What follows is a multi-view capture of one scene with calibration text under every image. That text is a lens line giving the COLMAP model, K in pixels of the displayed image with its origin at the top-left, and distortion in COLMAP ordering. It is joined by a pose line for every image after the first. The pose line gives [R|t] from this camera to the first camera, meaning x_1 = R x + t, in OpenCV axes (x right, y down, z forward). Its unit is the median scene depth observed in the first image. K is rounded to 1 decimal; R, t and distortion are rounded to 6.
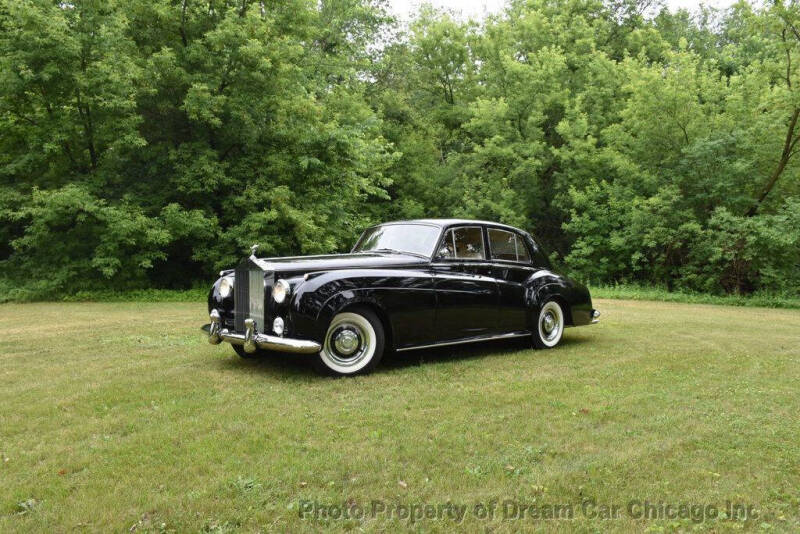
lens RADIAL K [[661.9, 0, 400.0], [0, 661.9, 267.0], [0, 0, 1]] dist [-0.135350, 0.124964]
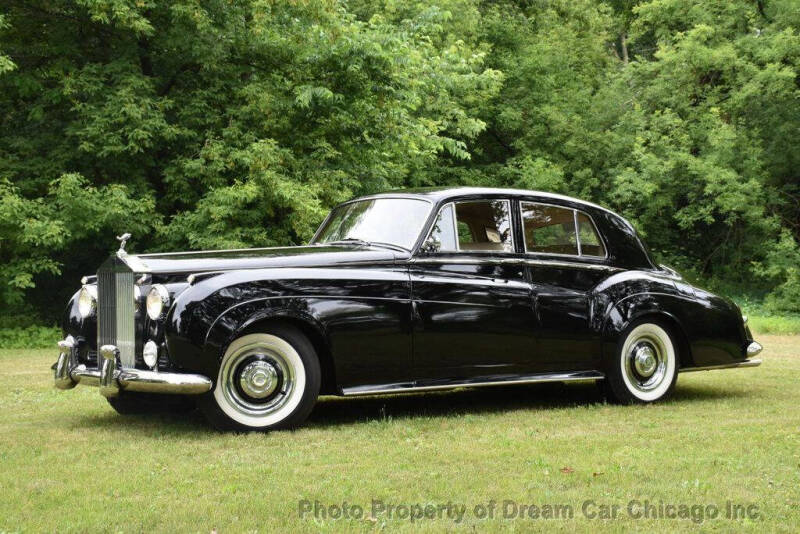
lens RADIAL K [[1311.4, 0, 400.0], [0, 1311.4, 267.0], [0, 0, 1]] dist [0.211761, 0.614557]
pose [[0.990694, -0.017717, -0.134948, 0.084785], [0.014941, 0.999656, -0.021554, 0.011945], [0.135283, 0.019337, 0.990618, -0.098486]]
